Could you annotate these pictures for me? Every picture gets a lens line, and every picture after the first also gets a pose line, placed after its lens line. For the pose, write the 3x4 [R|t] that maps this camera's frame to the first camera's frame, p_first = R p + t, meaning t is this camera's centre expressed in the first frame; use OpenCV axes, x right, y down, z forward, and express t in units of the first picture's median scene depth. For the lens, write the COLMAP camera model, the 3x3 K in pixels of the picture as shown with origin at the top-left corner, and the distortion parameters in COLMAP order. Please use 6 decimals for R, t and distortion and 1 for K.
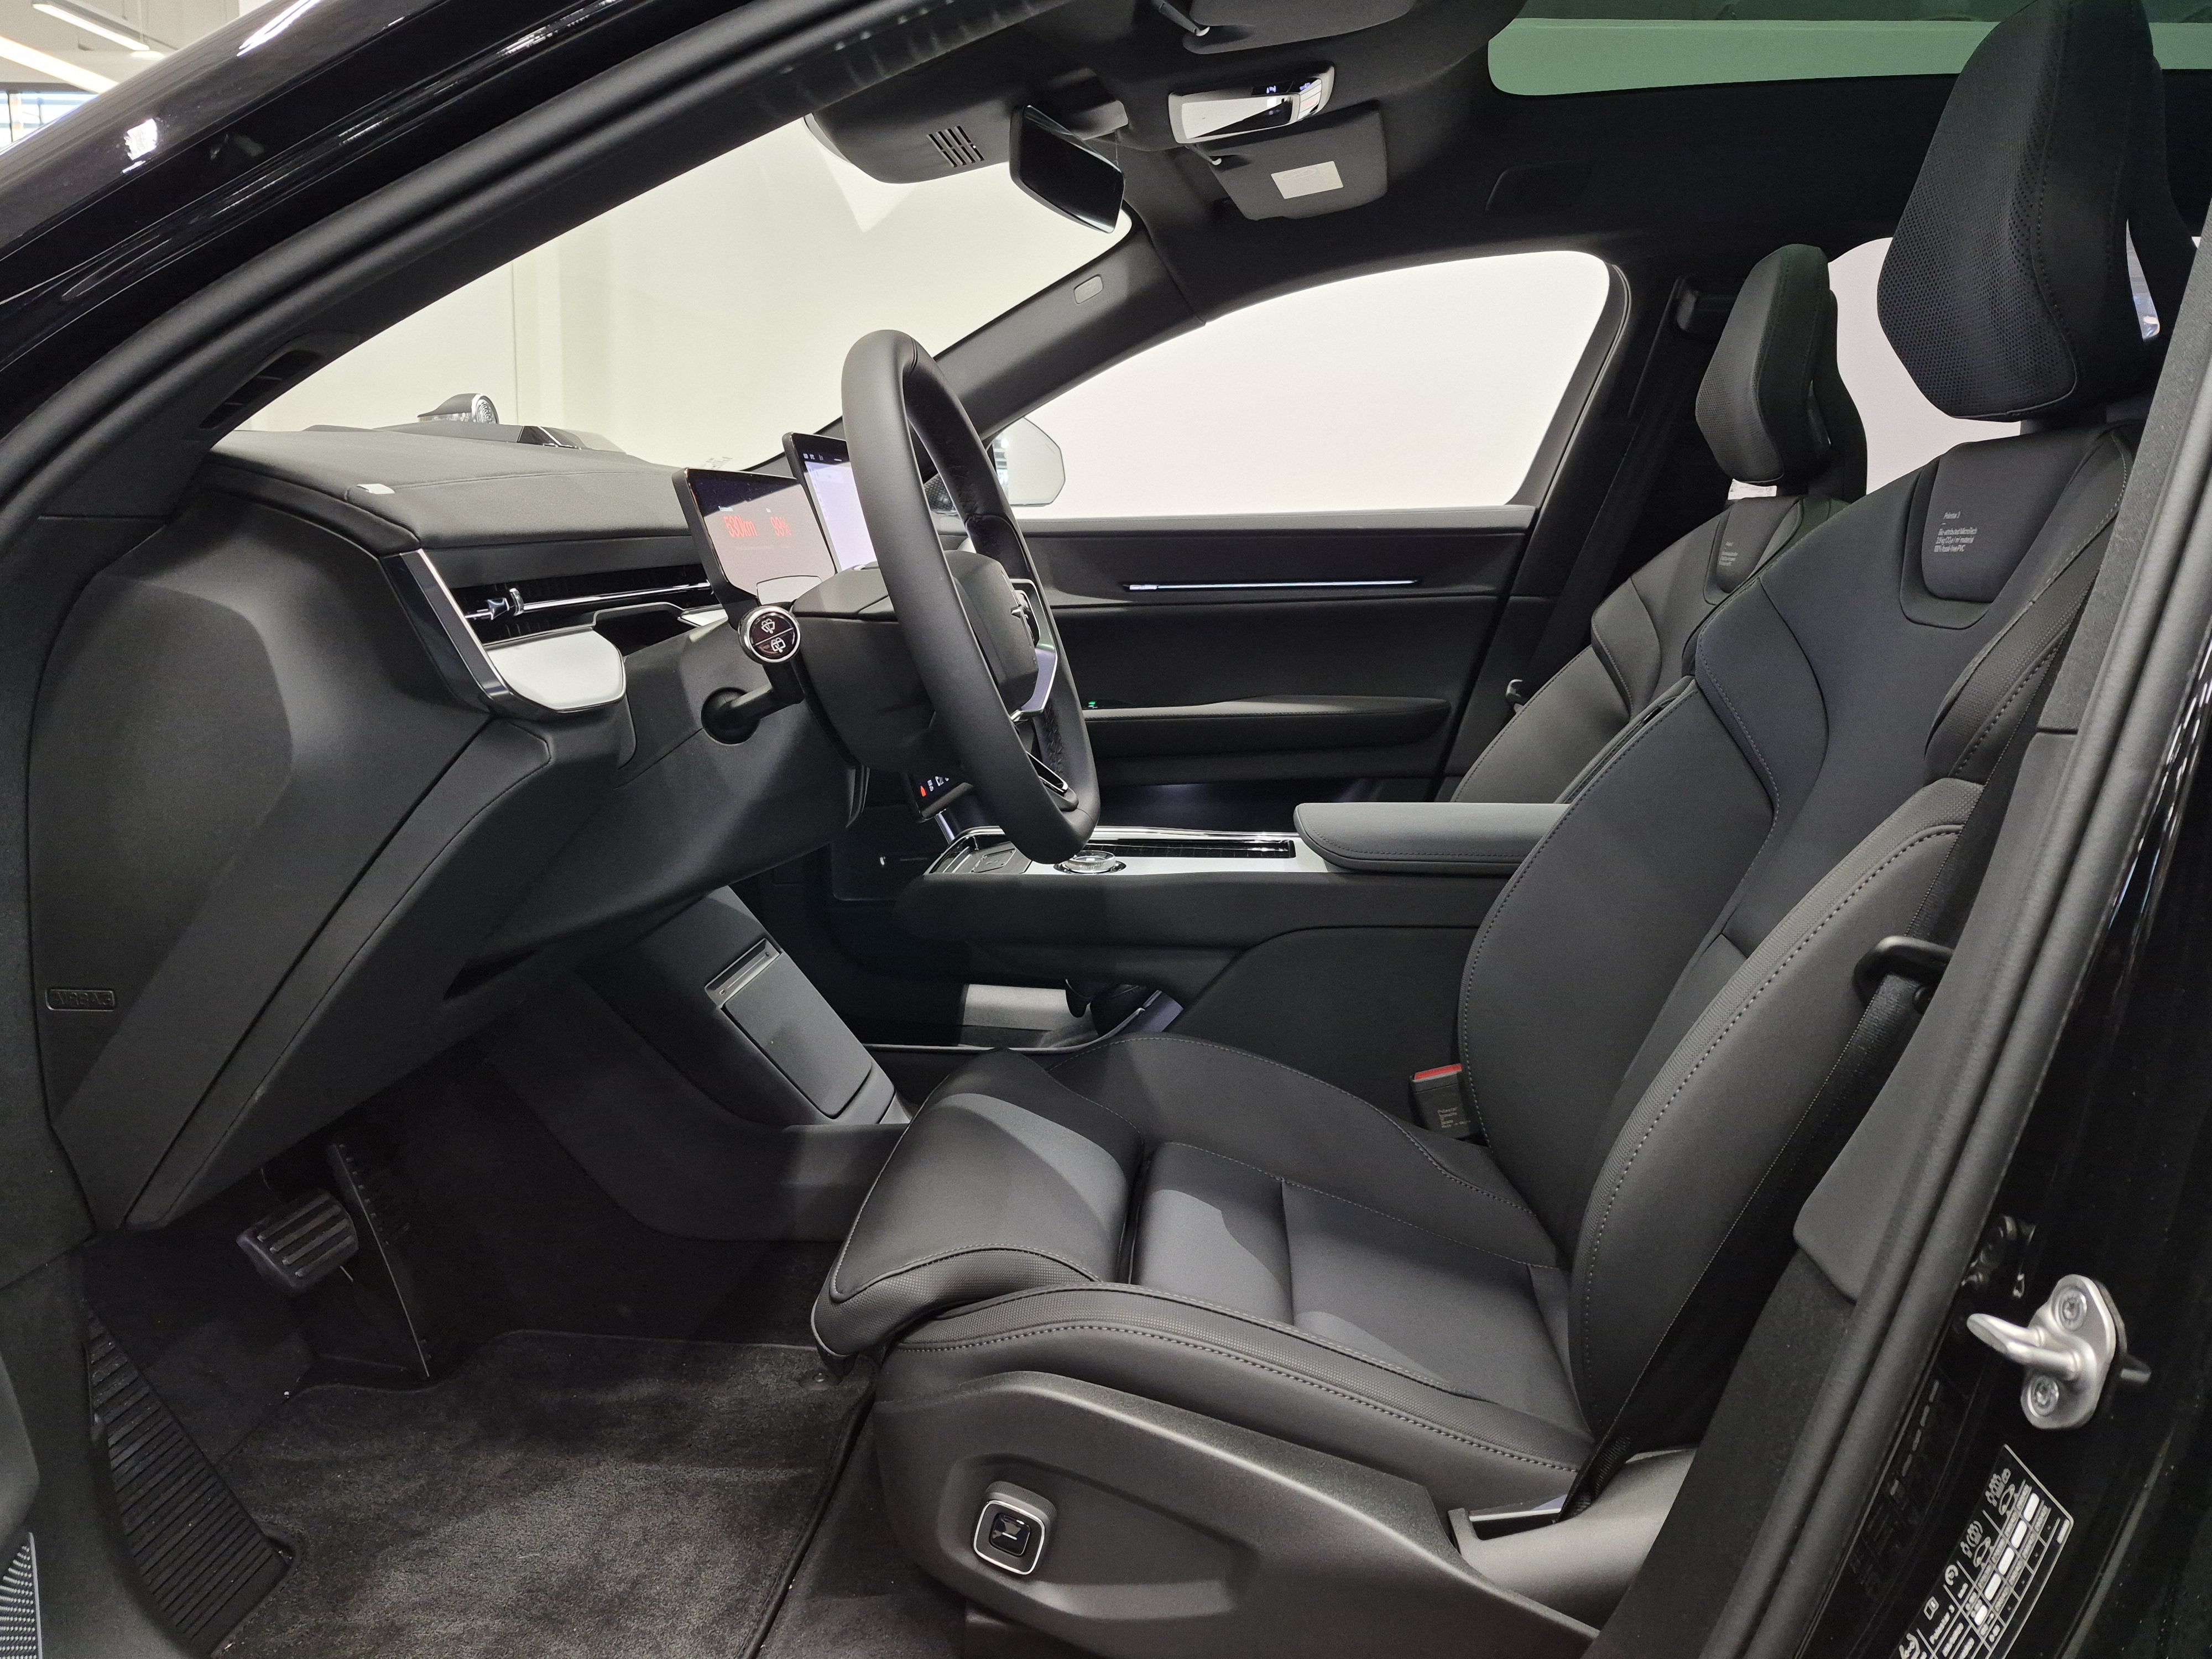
lens RADIAL K [[1556.3, 0, 1115.0], [0, 1556.3, 827.5], [0, 0, 1]] dist [0.005211, -0.003959]
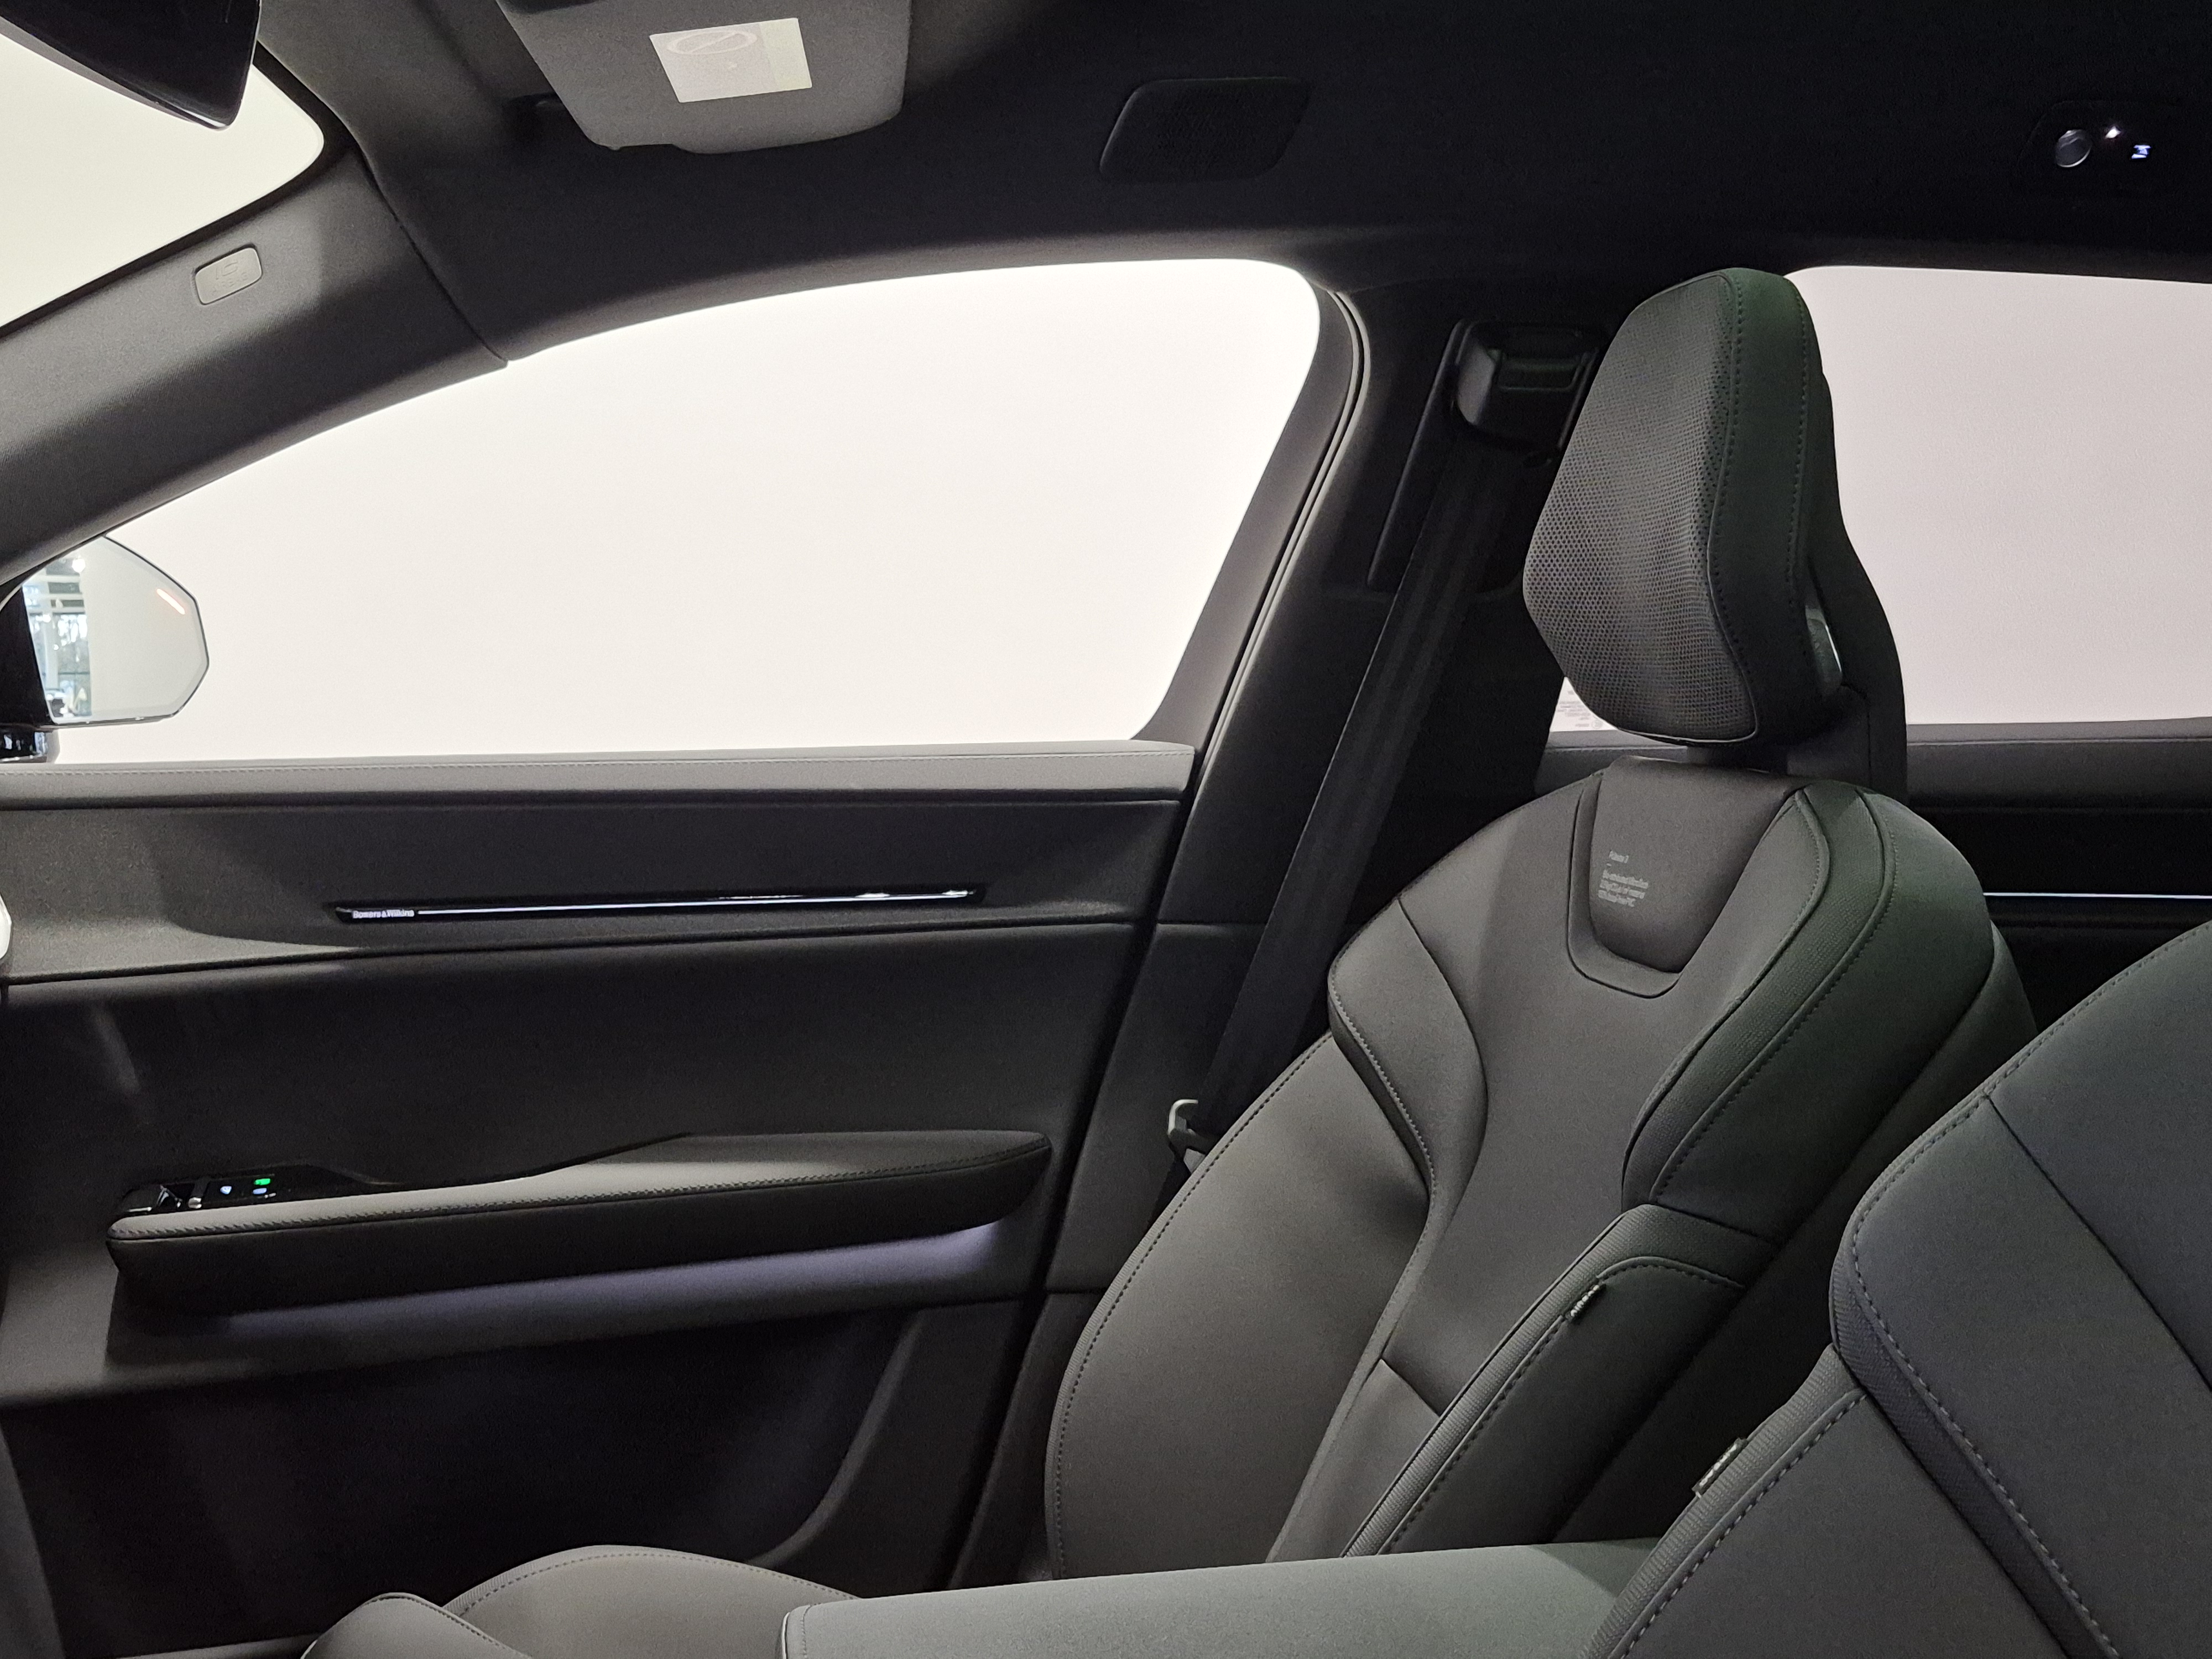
lens RADIAL K [[2024.0, 0, 1104.8], [0, 2024.0, 831.4], [0, 0, 1]] dist [0.019573, 0.000000]
pose [[0.946153, -0.027104, 0.322582, 0.028936], [0.051907, 0.996298, -0.068534, -0.139891], [-0.319530, 0.081588, 0.944057, 0.400839]]
